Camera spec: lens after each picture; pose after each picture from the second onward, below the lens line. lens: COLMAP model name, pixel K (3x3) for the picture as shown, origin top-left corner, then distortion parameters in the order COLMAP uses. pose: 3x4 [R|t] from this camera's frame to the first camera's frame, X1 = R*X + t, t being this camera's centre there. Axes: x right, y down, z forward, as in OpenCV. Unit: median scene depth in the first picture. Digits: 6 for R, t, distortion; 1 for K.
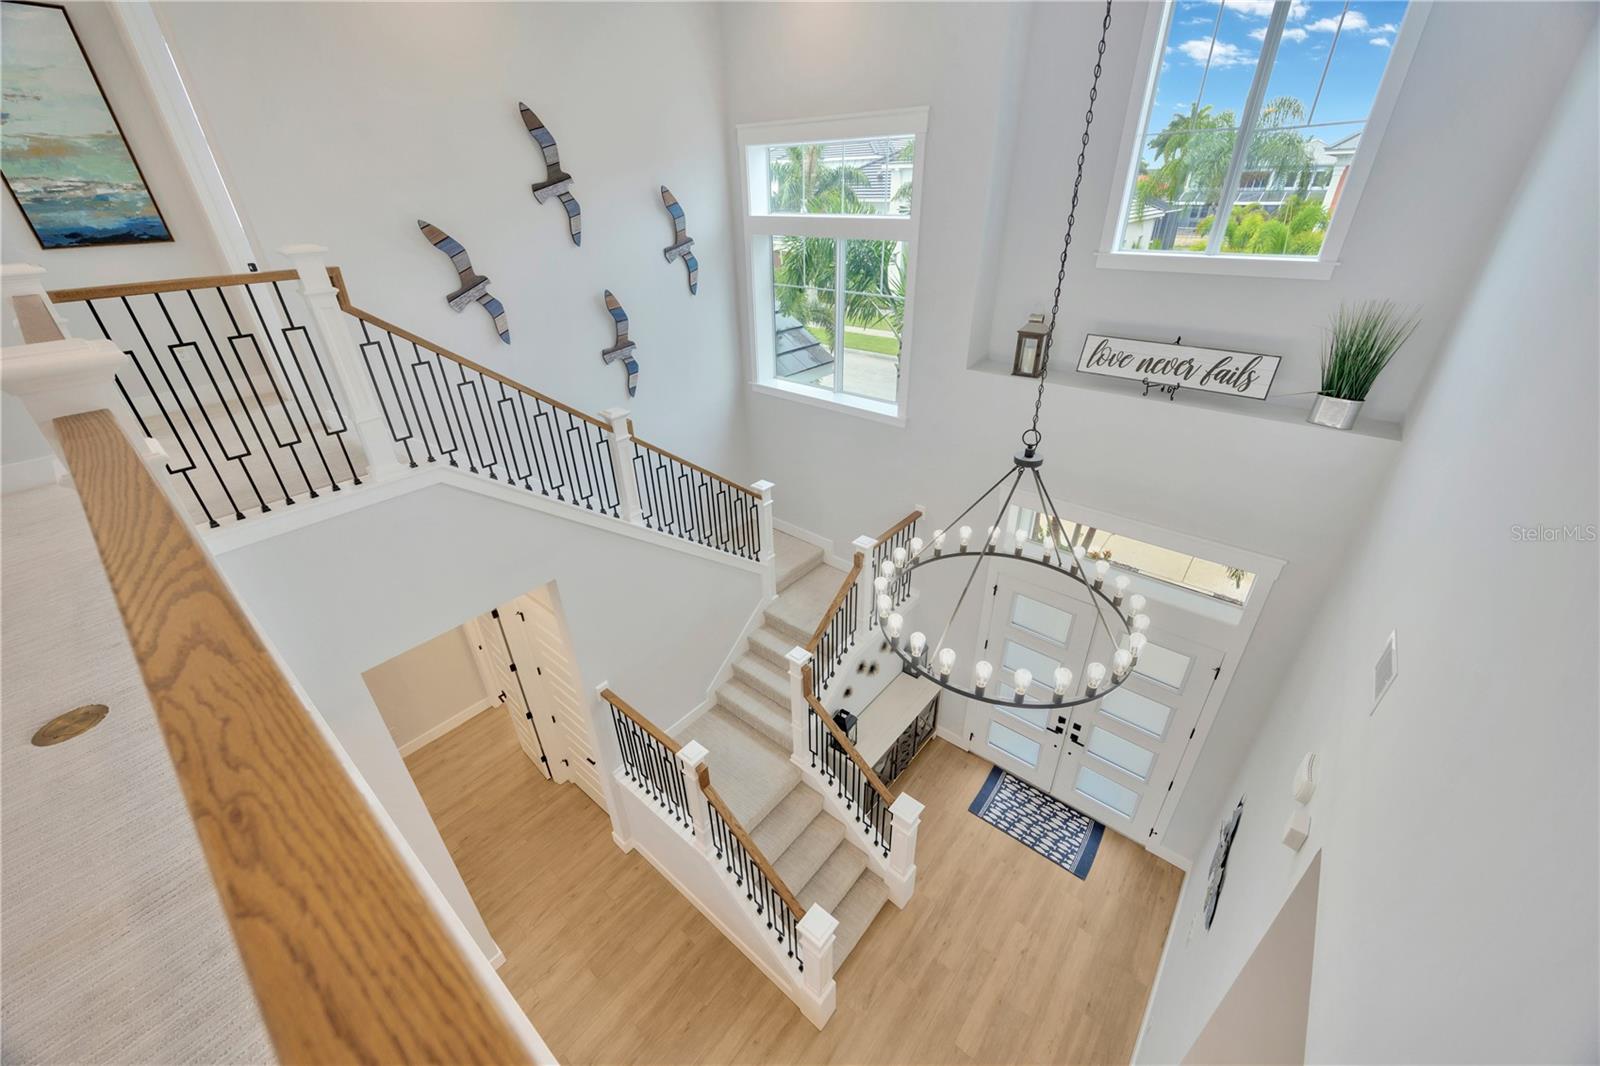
lens RADIAL K [[619.5, 0, 802.8], [0, 619.5, 529.5], [0, 0, 1]] dist [-0.000024, -0.000941]
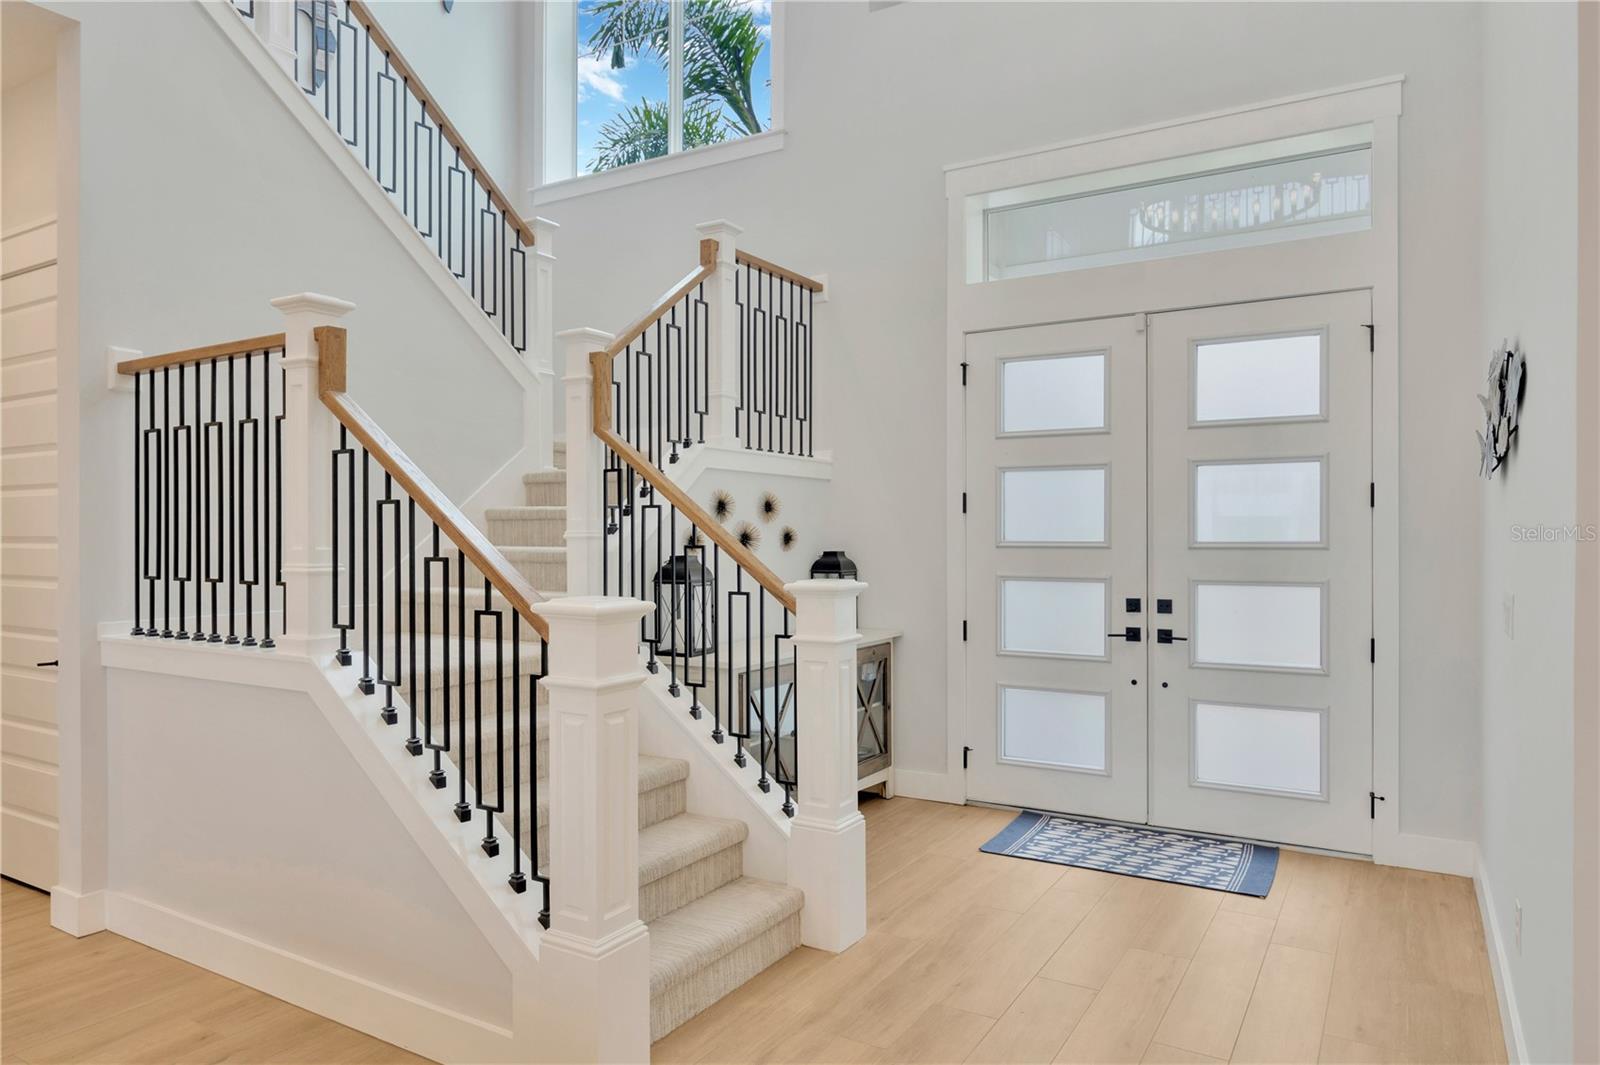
lens RADIAL K [[1025.7, 0, 803.1], [0, 1025.7, 533.2], [0, 0, 1]] dist [-0.012650, 0.001369]
pose [[0.988029, 0.017607, 0.153259, 0.037937], [0.061044, 0.867754, -0.493230, 0.664712], [-0.141675, 0.496681, 0.856292, 0.330437]]
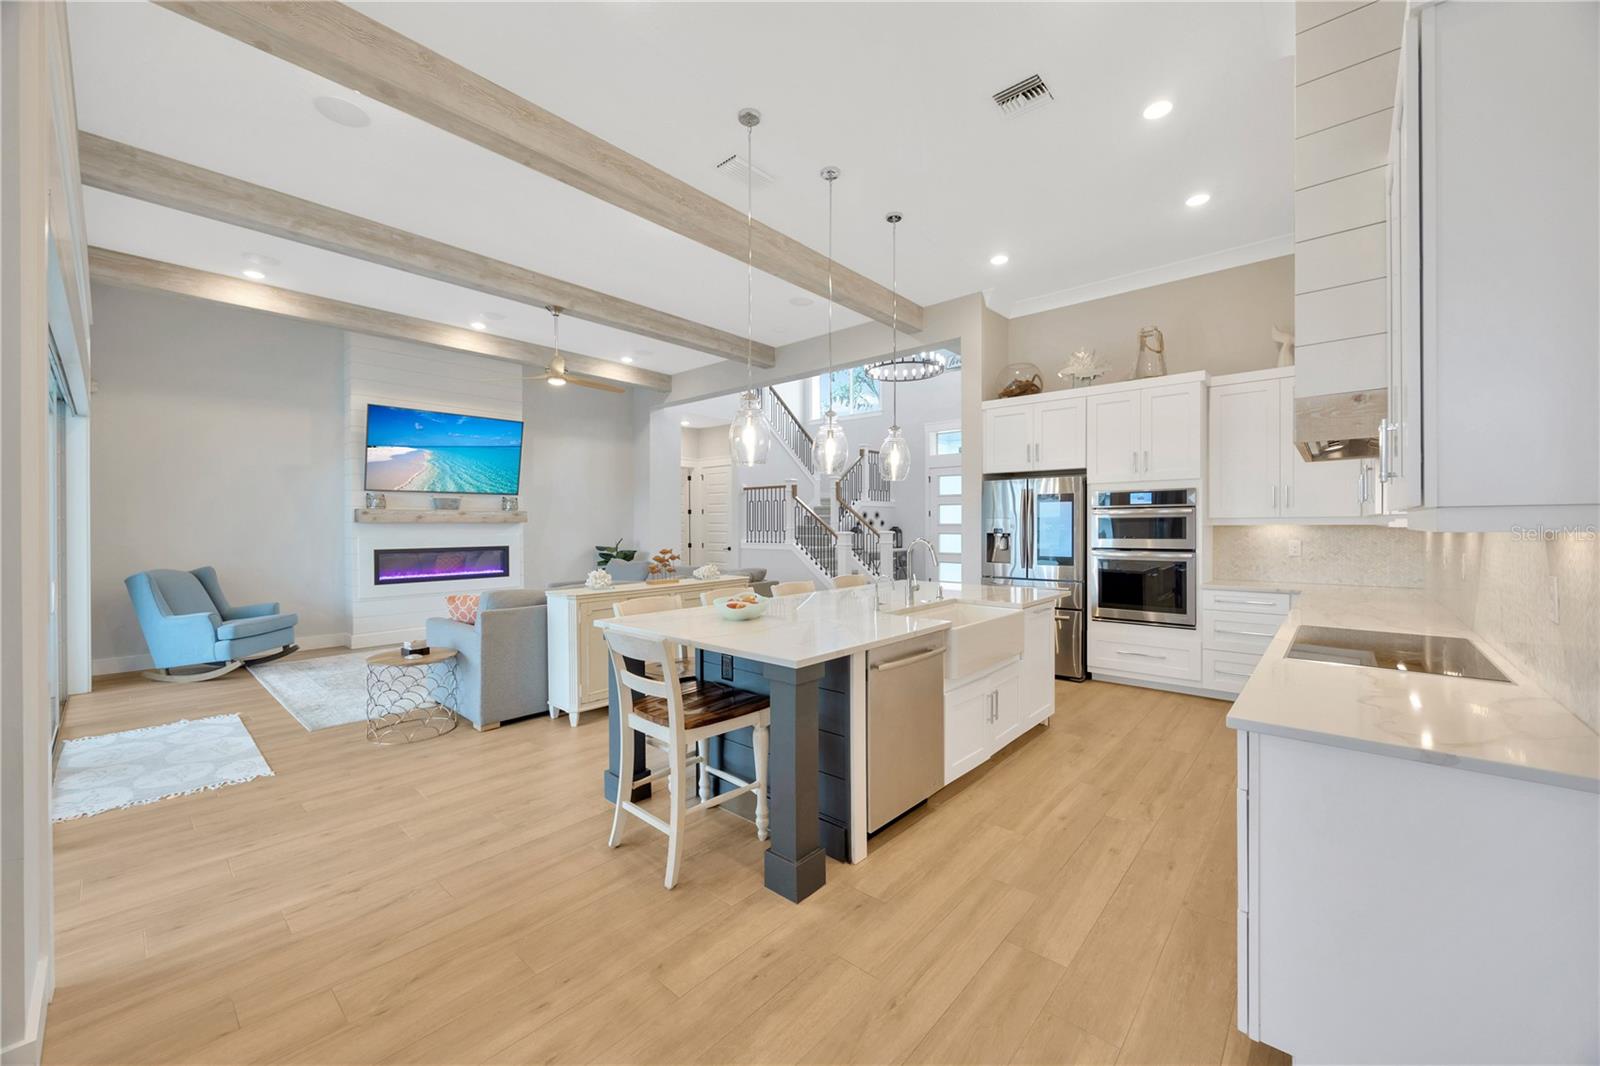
lens RADIAL K [[619.5, 0, 798.6], [0, 619.5, 527.5], [0, 0, 1]] dist [-0.000024, -0.000941]
pose [[0.999283, 0.015496, -0.034559, -0.047813], [-0.030456, 0.871184, -0.490012, 1.271811], [0.022514, 0.490712, 0.871031, -0.717366]]
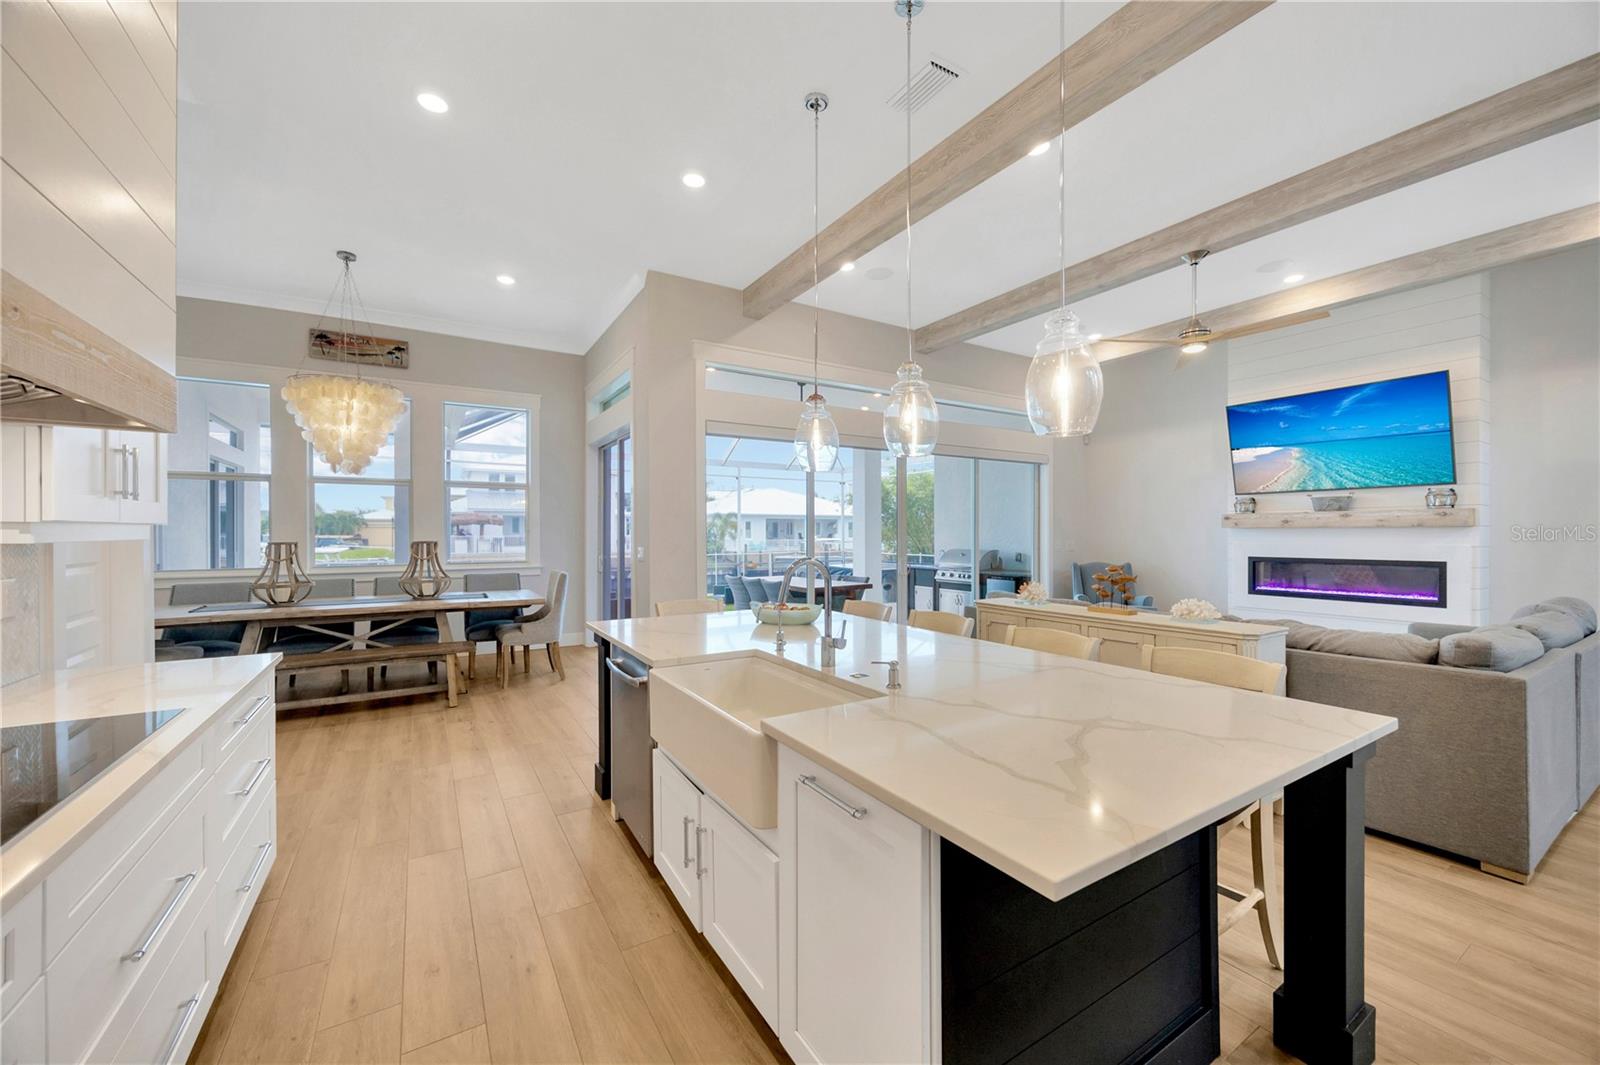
lens RADIAL K [[619.5, 0, 807.7], [0, 619.5, 535.8], [0, 0, 1]] dist [-0.000024, -0.000941]
pose [[-0.321087, 0.025761, -0.946699, 0.424132], [-0.460175, 0.869445, 0.179734, 0.881317], [0.827733, 0.493358, -0.267312, -0.054308]]
